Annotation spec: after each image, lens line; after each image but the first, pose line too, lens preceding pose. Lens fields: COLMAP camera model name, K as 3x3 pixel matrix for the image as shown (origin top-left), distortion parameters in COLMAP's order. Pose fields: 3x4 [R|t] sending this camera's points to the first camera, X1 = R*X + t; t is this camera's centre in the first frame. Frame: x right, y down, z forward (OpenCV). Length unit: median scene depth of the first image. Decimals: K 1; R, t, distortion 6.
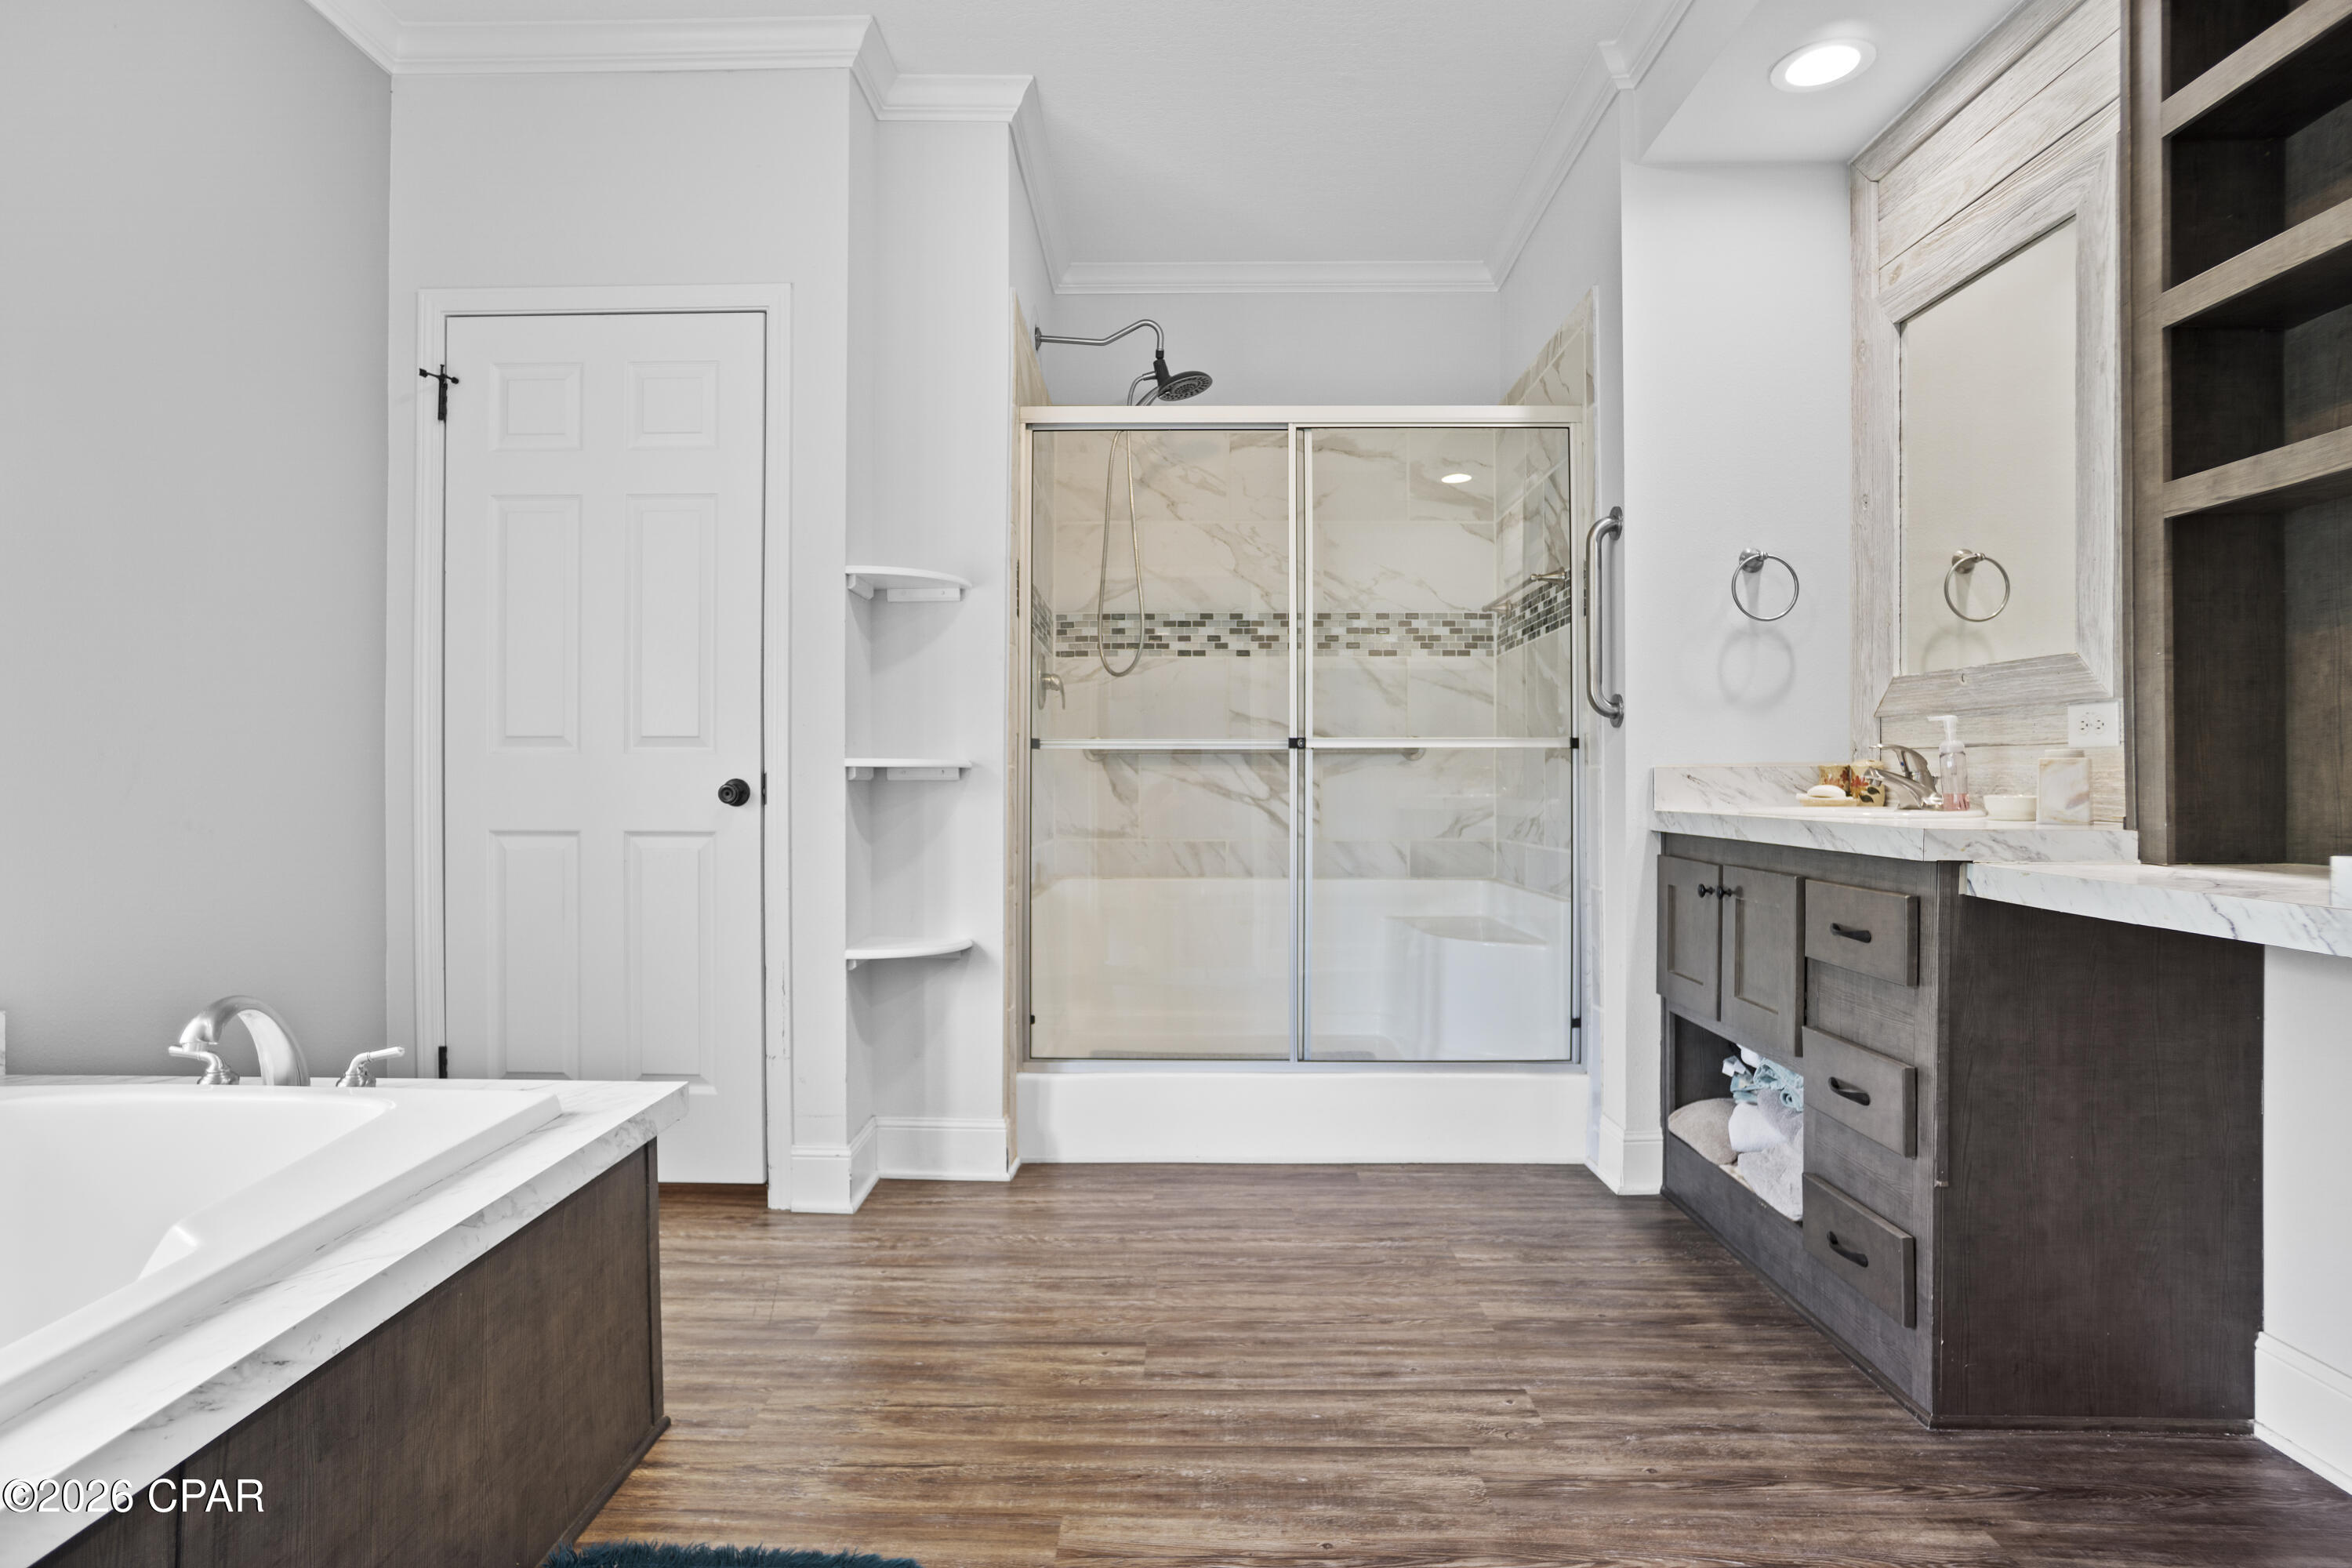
lens RADIAL K [[1248.1, 0, 1159.9], [0, 1248.1, 773.8], [0, 0, 1]] dist [-0.045250, 0.021626]
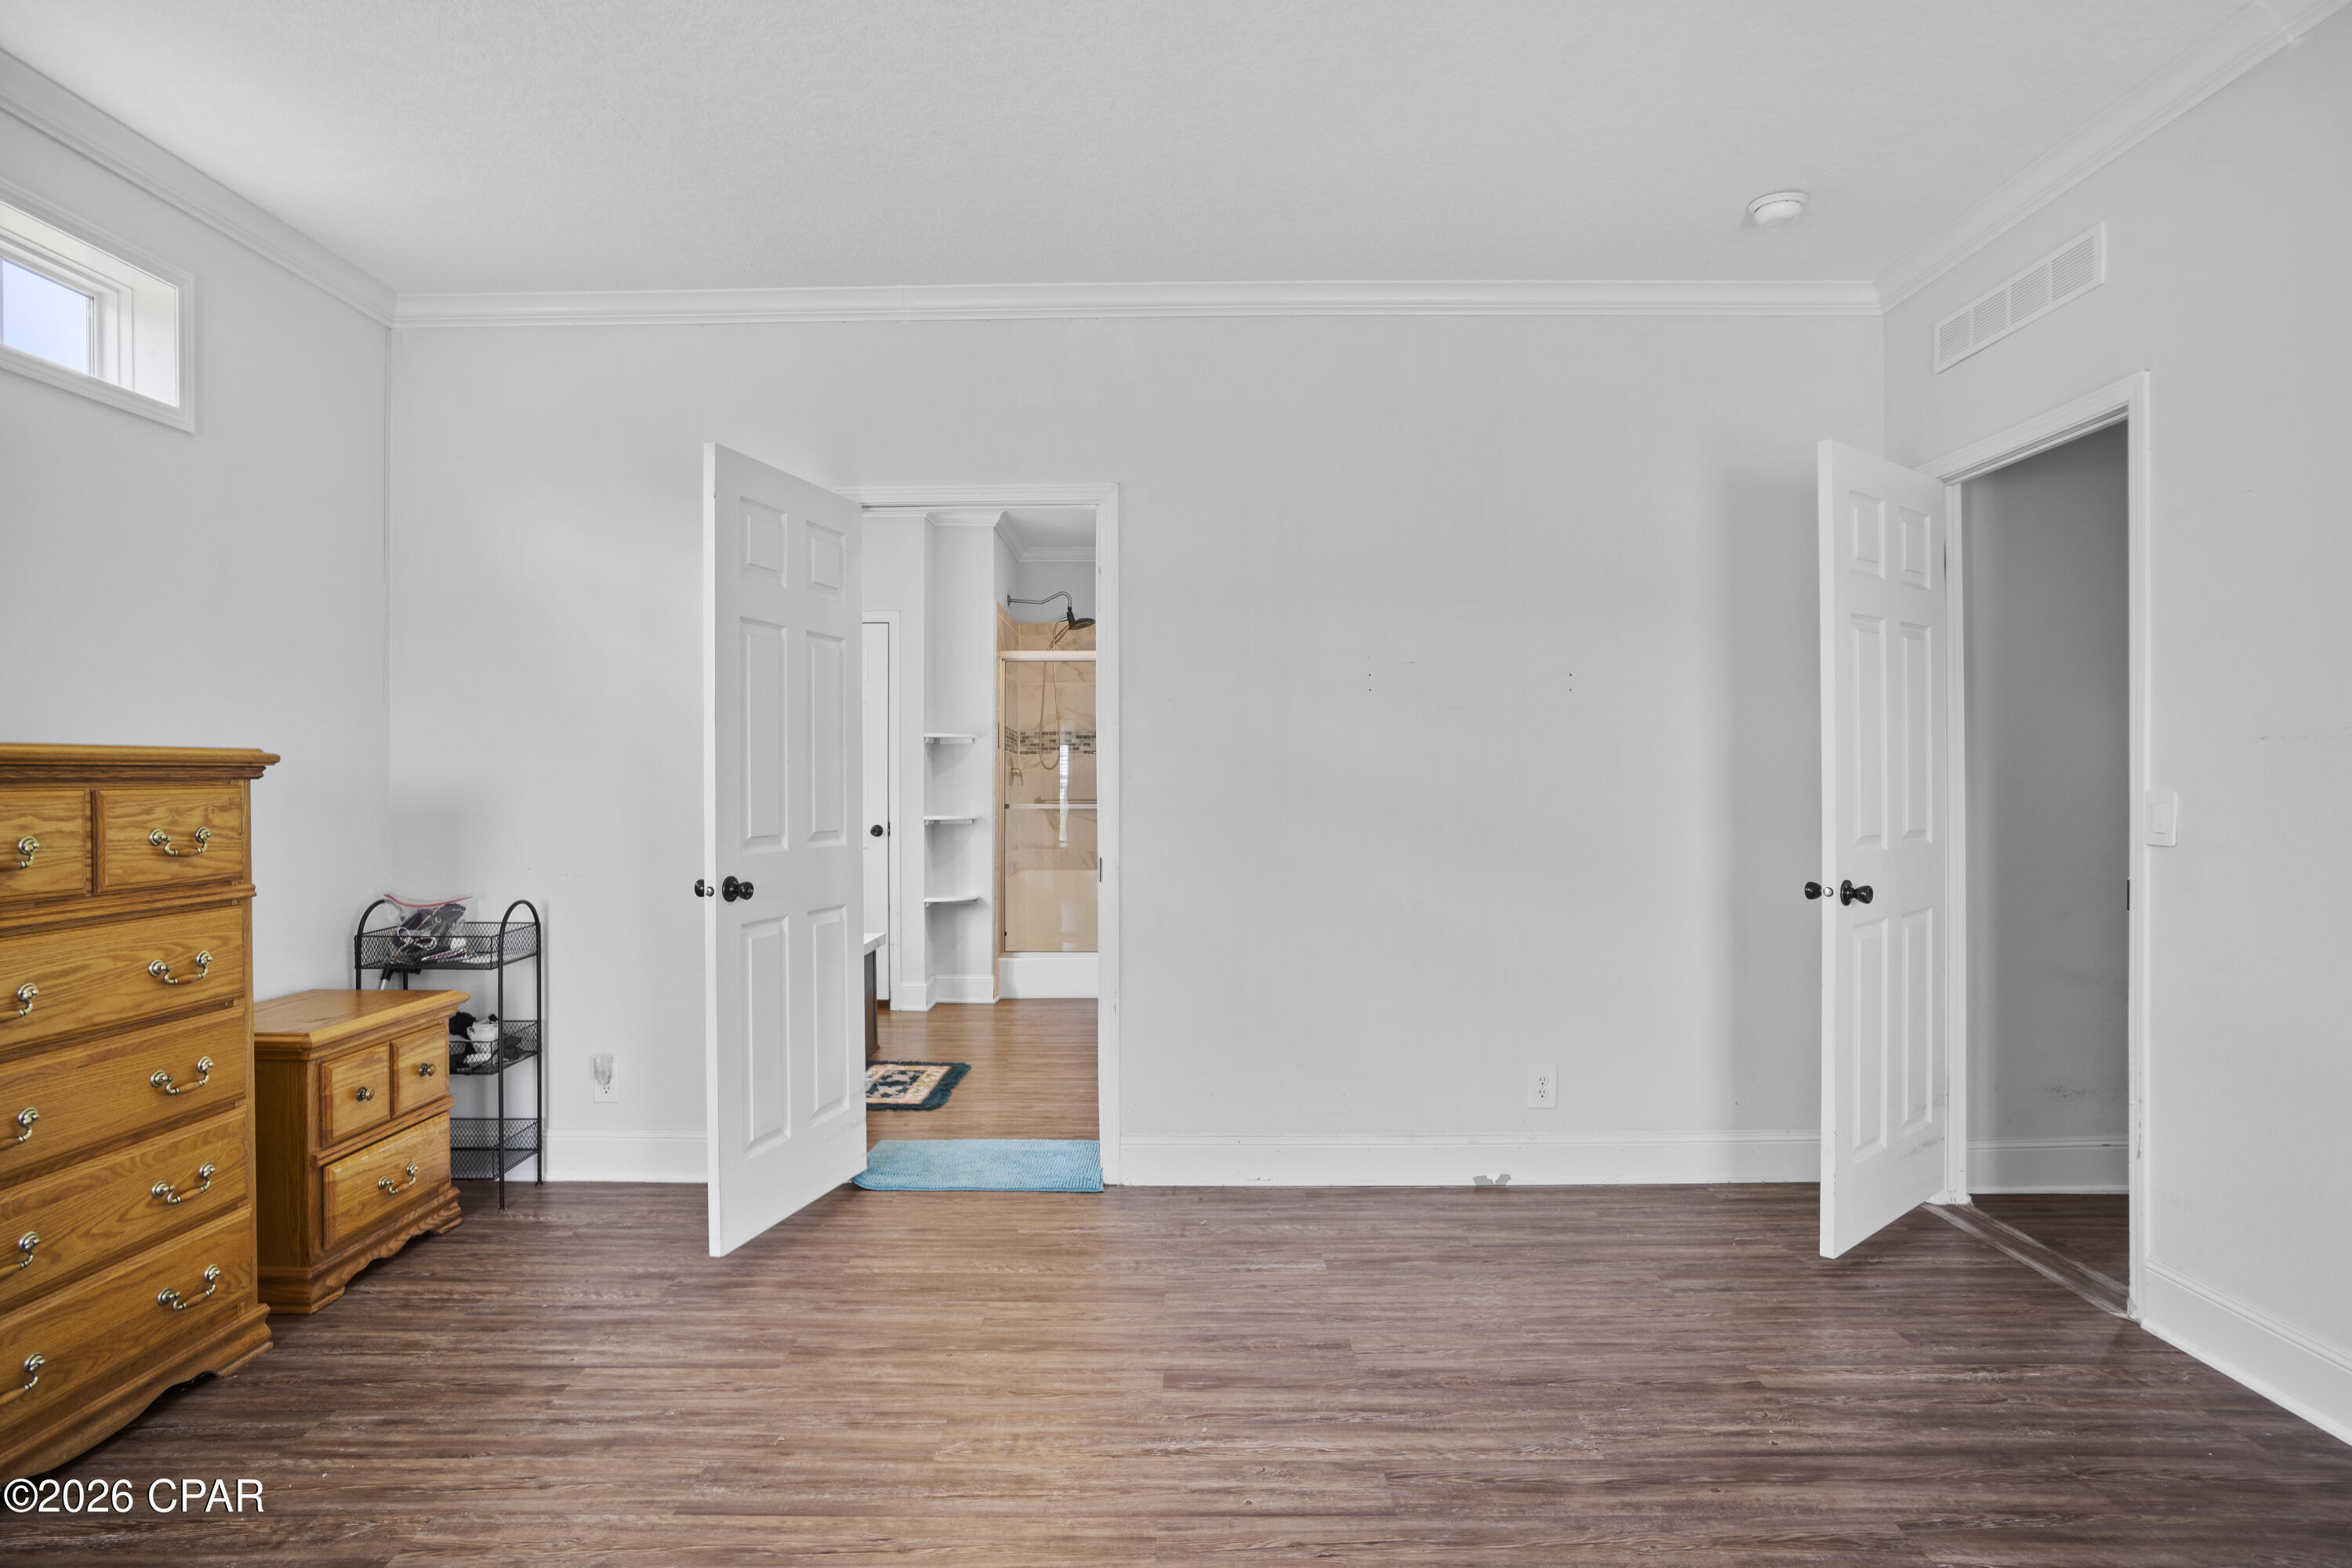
lens RADIAL K [[1269.8, 0, 1165.0], [0, 1269.8, 813.5], [0, 0, 1]] dist [-0.060368, 0.037107]
pose [[0.999974, 0.005742, 0.004319, 0.193654], [-0.005934, 0.998930, 0.045876, -0.133934], [-0.004051, -0.045900, 0.998938, -1.410074]]
